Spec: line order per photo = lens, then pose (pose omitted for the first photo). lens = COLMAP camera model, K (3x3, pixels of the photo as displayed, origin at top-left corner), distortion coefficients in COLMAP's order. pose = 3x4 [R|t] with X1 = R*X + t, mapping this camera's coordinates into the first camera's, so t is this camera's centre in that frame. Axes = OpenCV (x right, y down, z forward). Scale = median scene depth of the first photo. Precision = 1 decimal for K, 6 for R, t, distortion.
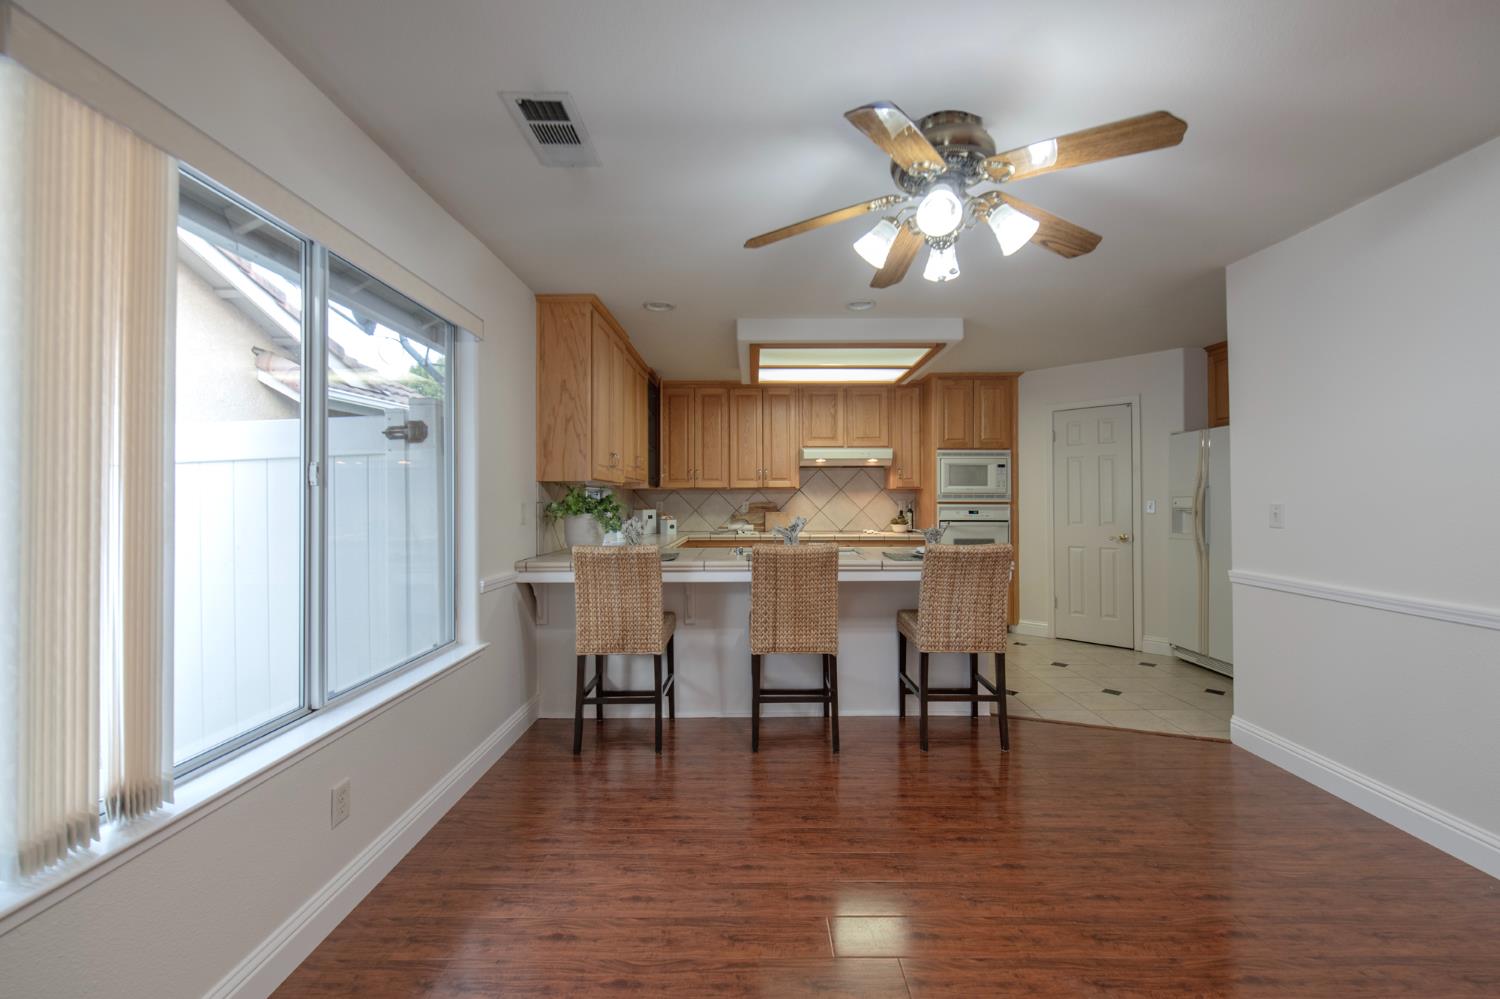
lens RADIAL K [[599.6, 0, 745.8], [0, 599.6, 503.2], [0, 0, 1]] dist [-0.010085, -0.000176]
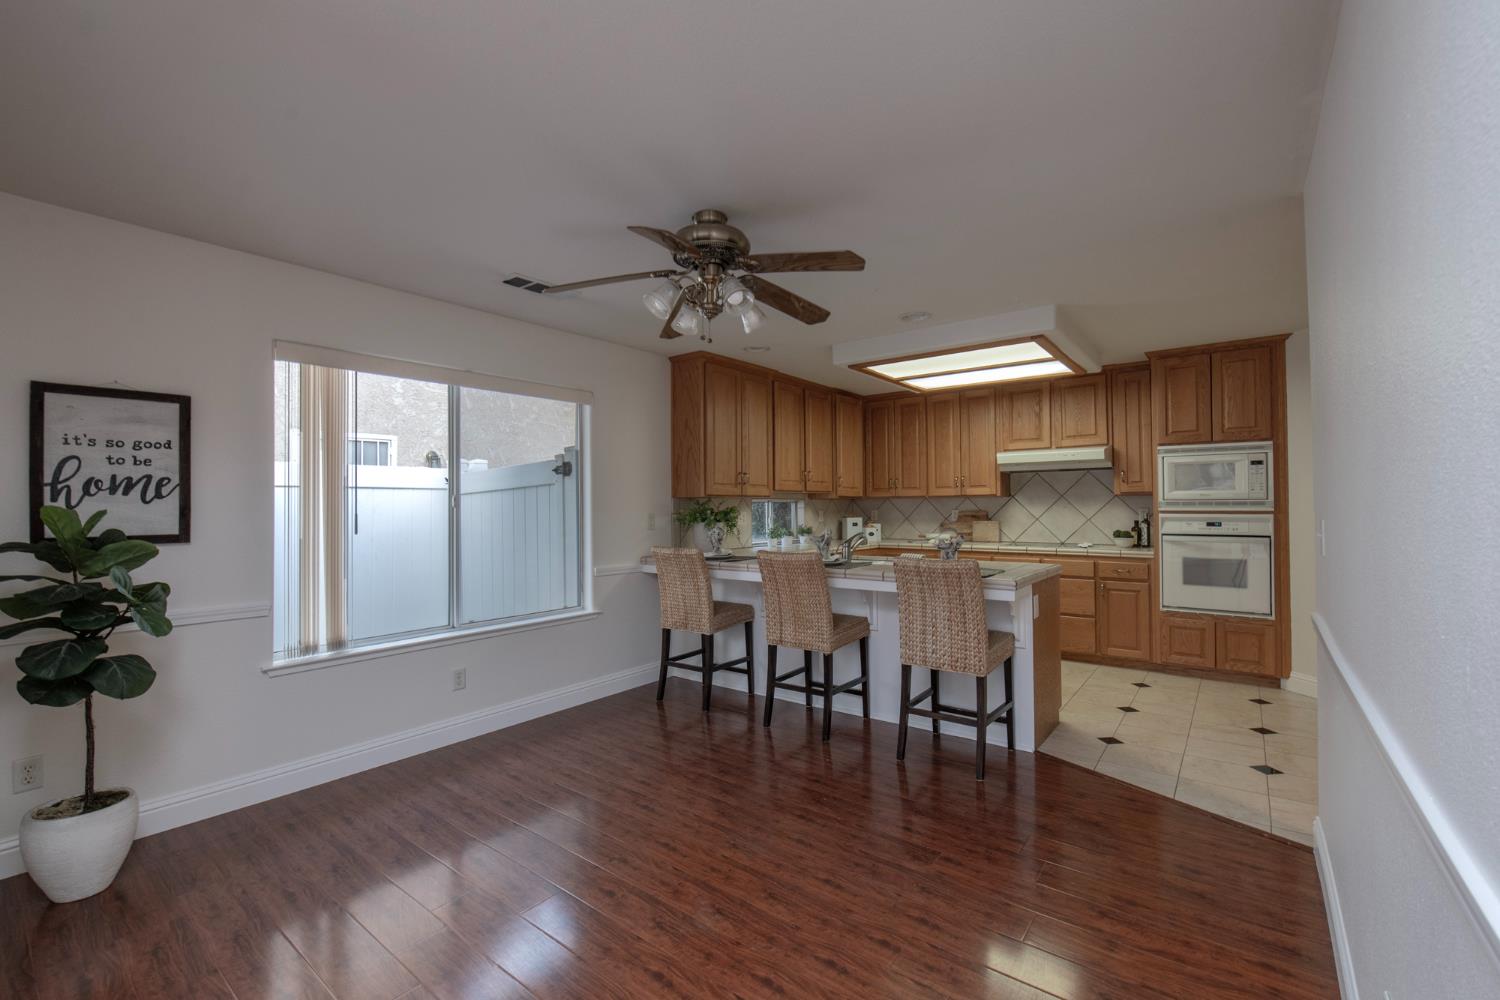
lens RADIAL K [[641.7, 0, 752.5], [0, 641.7, 496.5], [0, 0, 1]] dist [-0.009439, -0.000438]
pose [[0.798902, -0.013713, -0.601305, 0.402548], [0.003716, 0.999834, -0.017864, -0.008128], [0.601450, 0.012037, 0.798820, -0.014584]]
